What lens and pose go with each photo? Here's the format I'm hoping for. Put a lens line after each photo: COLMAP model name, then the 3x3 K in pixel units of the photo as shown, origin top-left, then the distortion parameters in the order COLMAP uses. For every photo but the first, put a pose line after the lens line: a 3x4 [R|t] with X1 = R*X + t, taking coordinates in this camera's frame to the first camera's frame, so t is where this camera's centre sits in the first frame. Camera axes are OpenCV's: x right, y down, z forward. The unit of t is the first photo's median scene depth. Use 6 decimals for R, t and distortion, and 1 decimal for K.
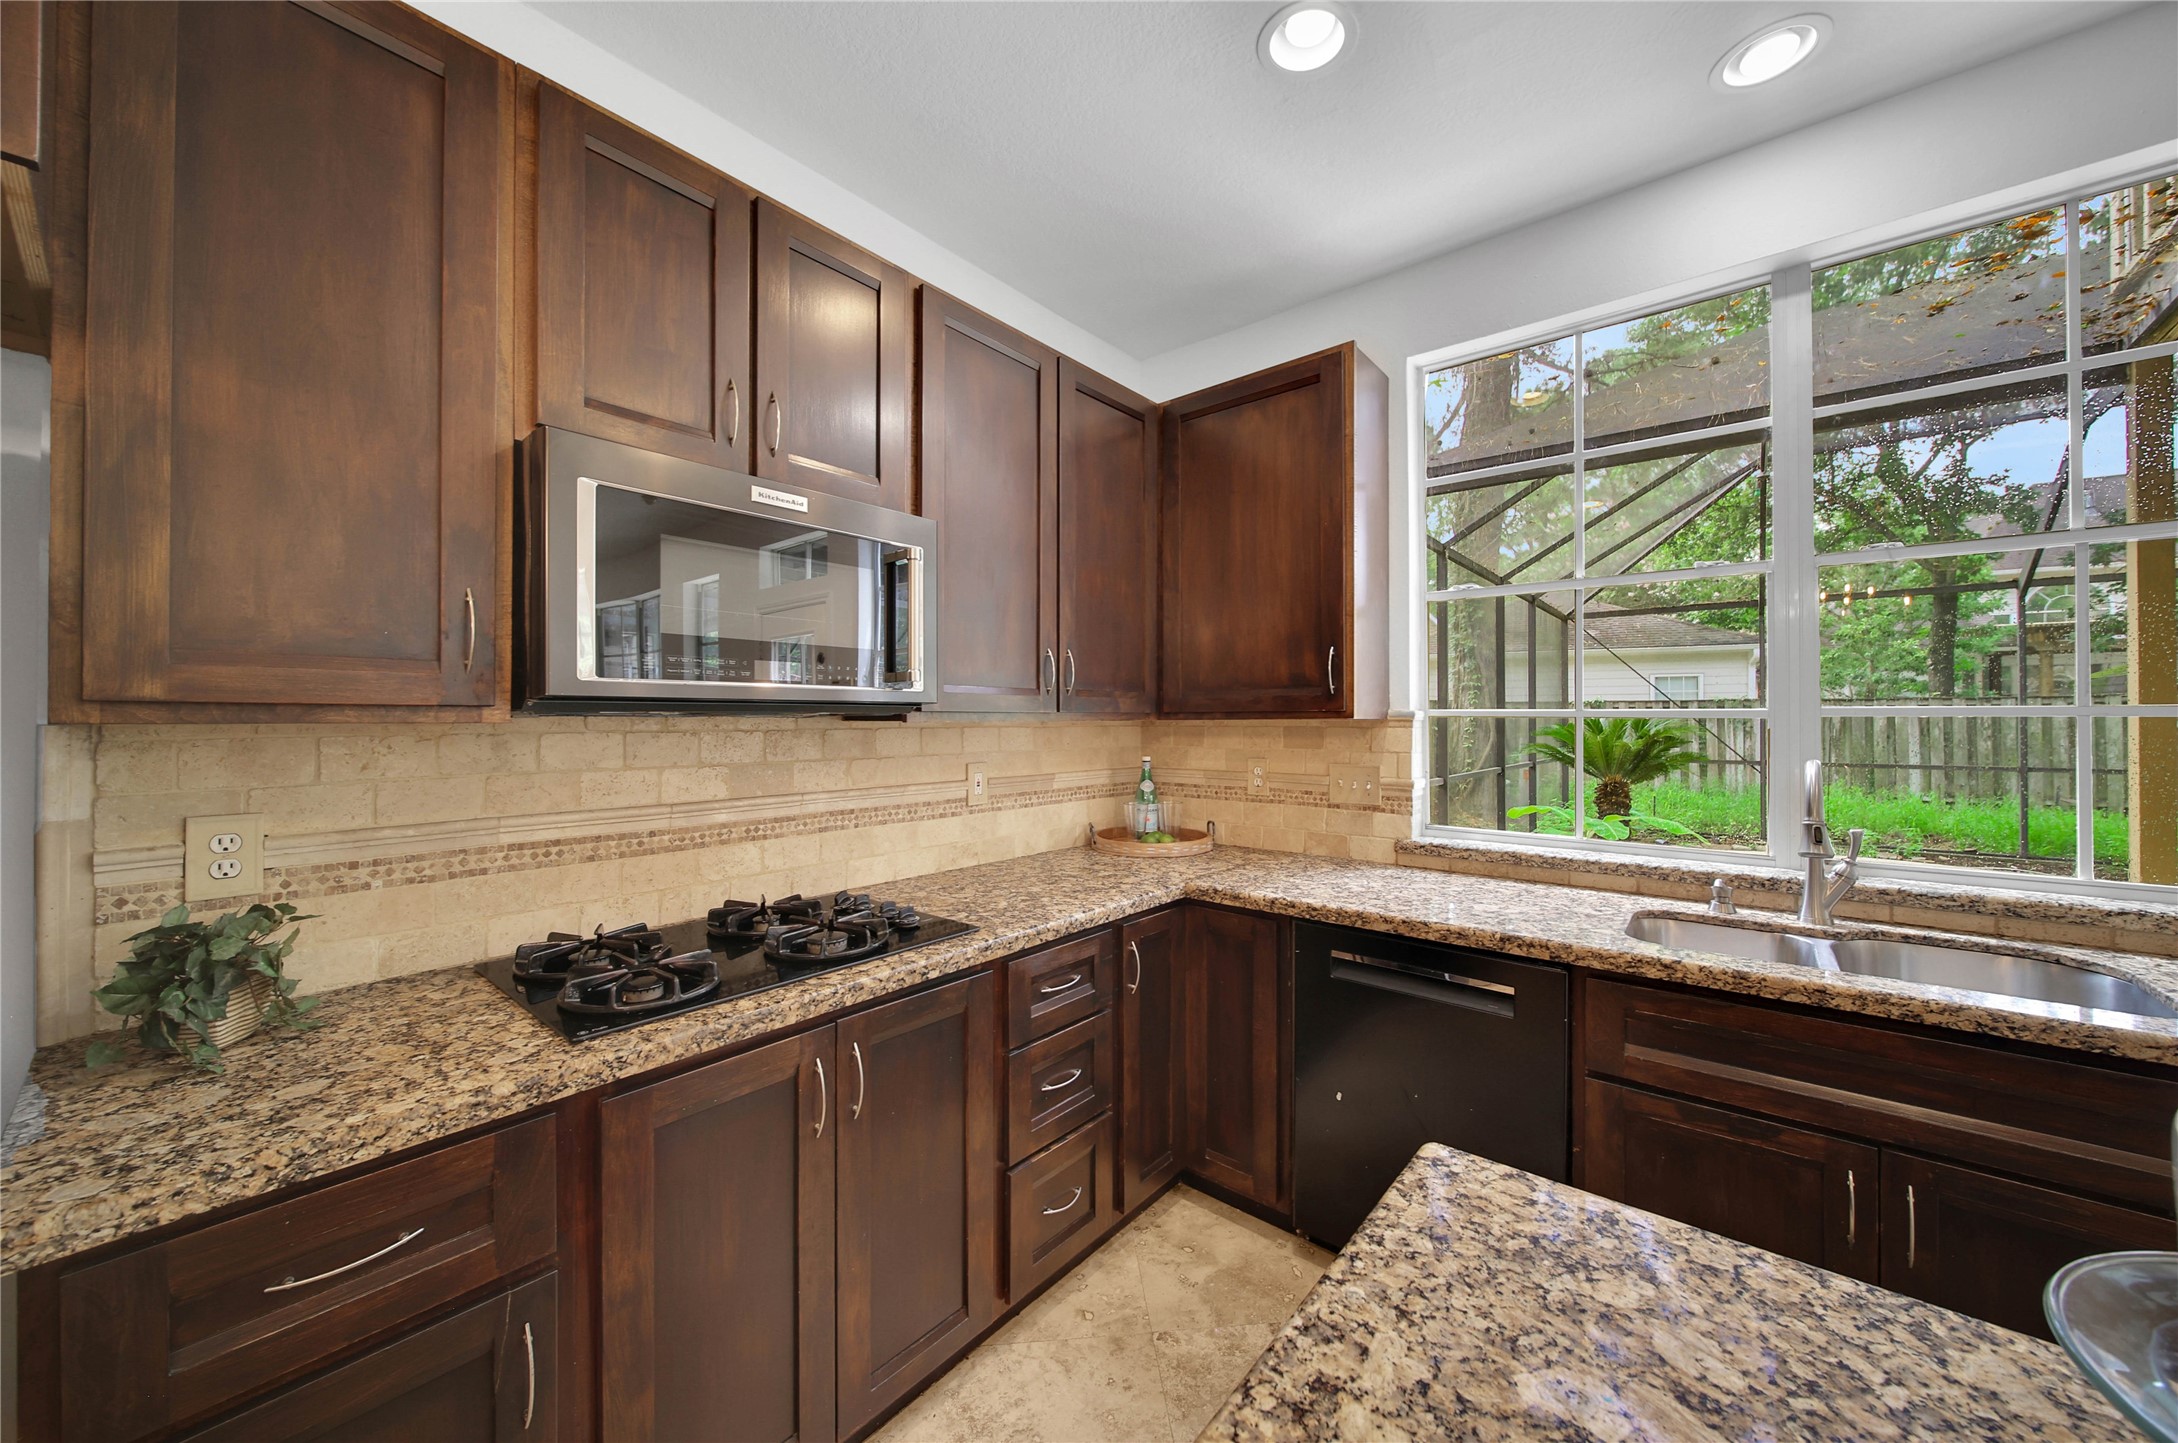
lens RADIAL K [[780.2, 0, 1126.6], [0, 780.2, 715.9], [0, 0, 1]] dist [0.000866, -0.001903]
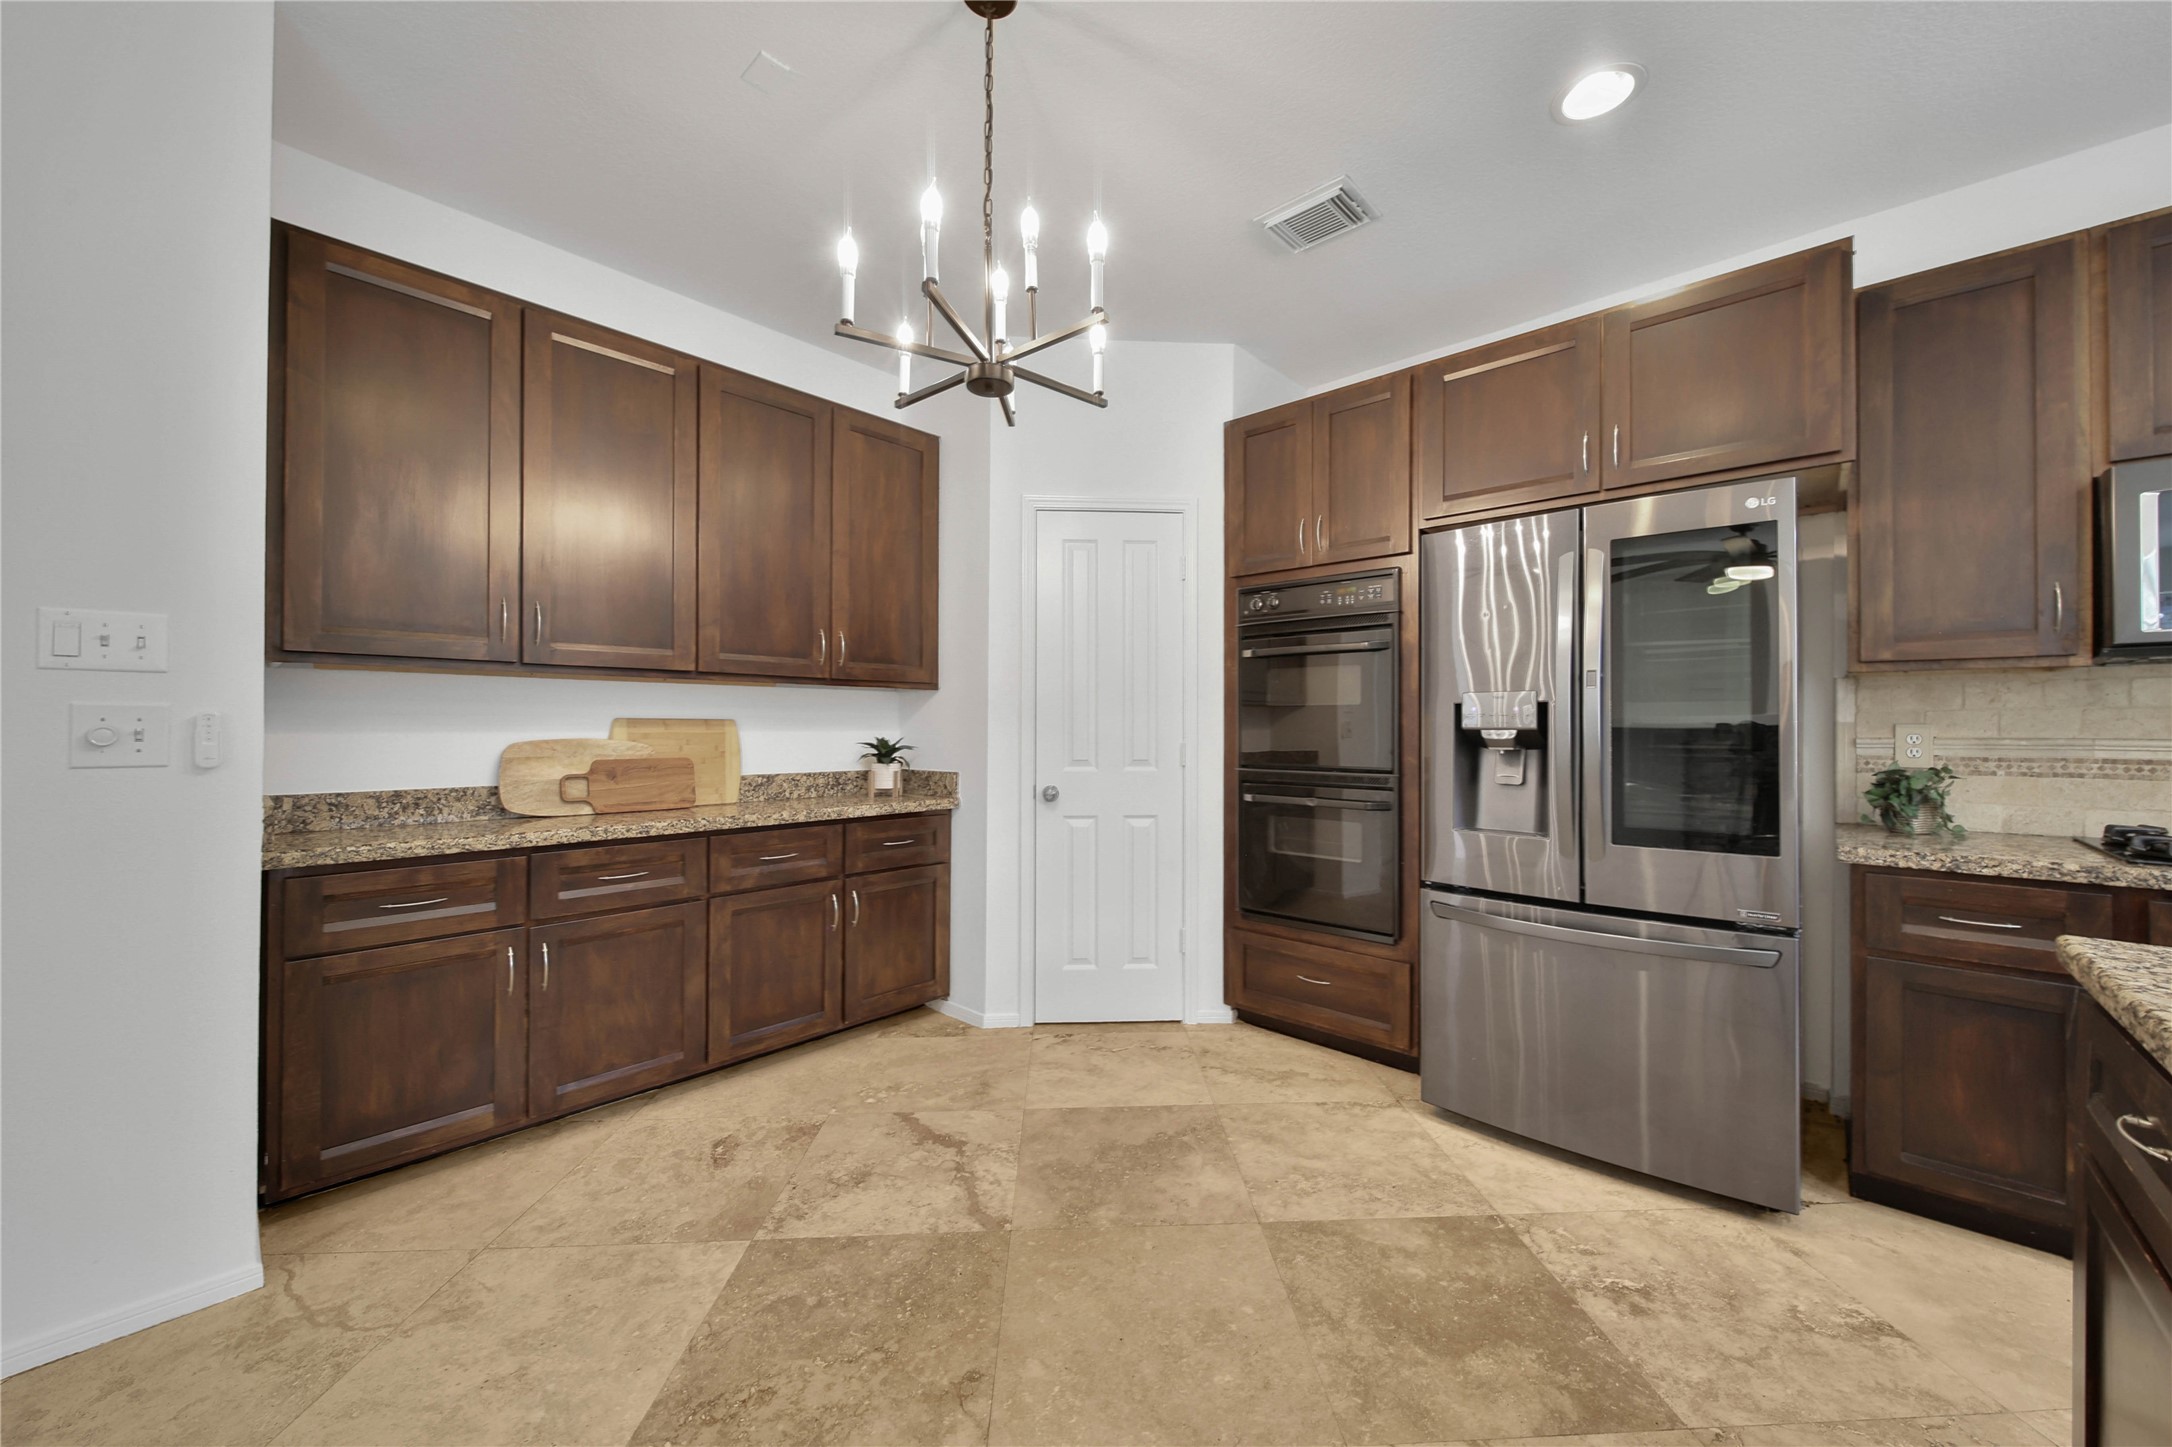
lens RADIAL K [[768.6, 0, 1148.5], [0, 768.6, 717.8], [0, 0, 1]] dist [0.001513, -0.001555]
pose [[-0.048041, -0.002531, -0.998842, 0.568257], [0.006327, 0.999976, -0.002839, 0.074793], [0.998825, -0.006456, -0.048024, -0.547266]]
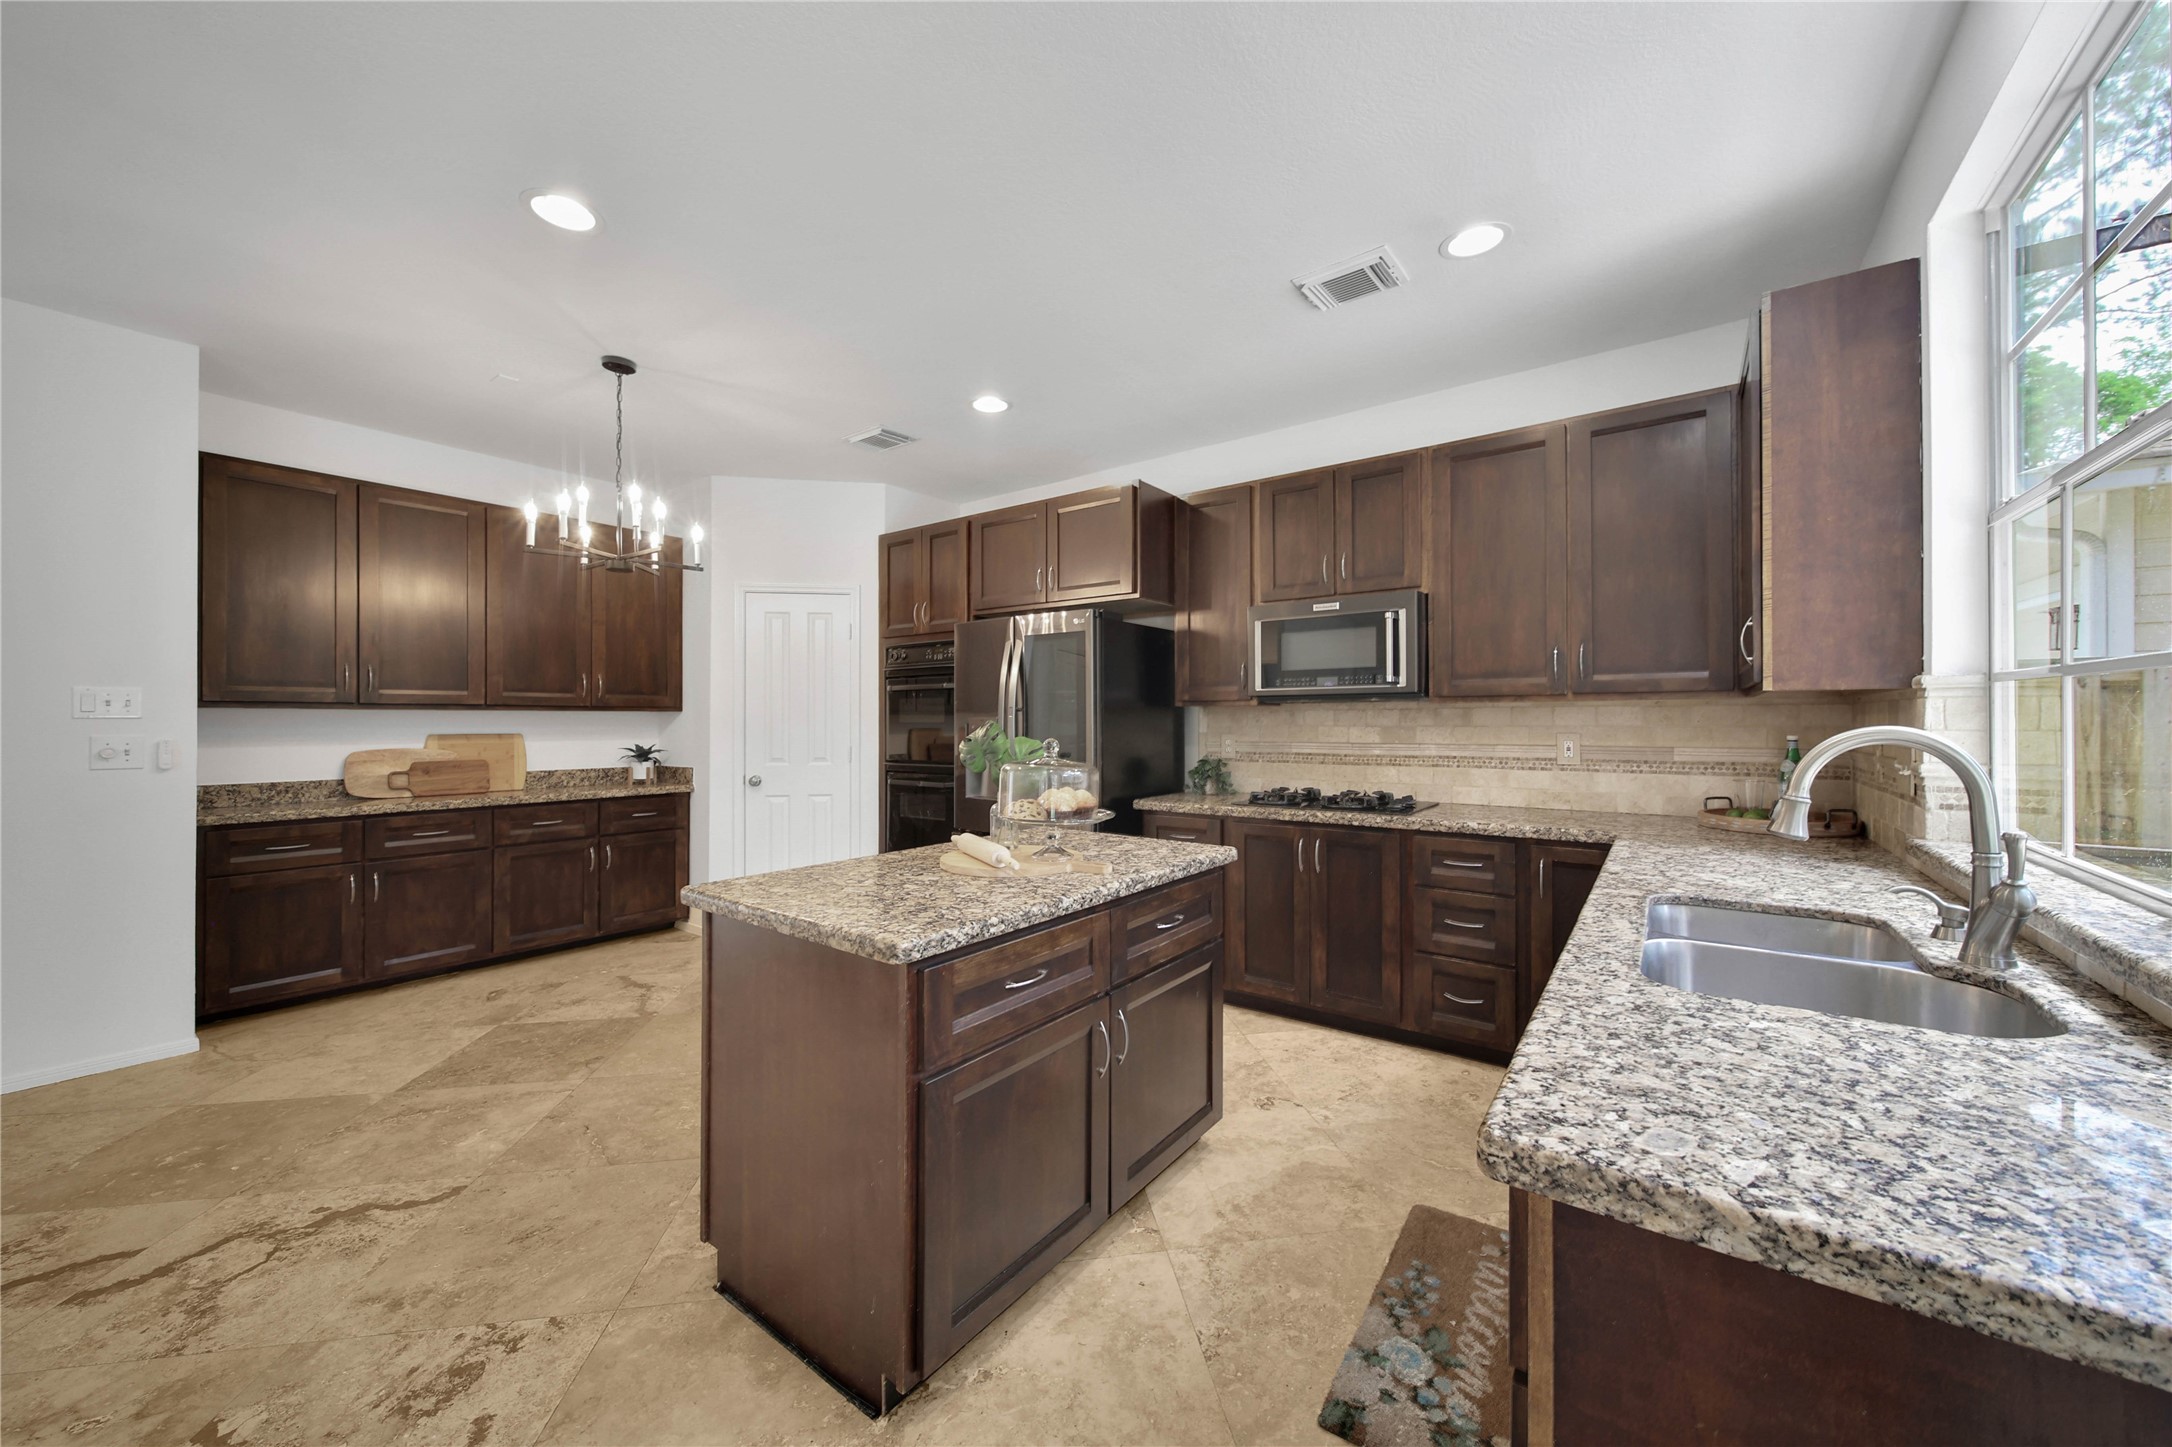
lens RADIAL K [[695.2, 0, 1098.8], [0, 695.2, 717.9], [0, 0, 1]] dist [-0.001164, -0.000378]
pose [[0.070028, -0.000338, -0.997545, 1.296411], [0.009677, 0.999953, 0.000340, 0.035685], [0.997498, -0.009677, 0.070028, 0.158856]]
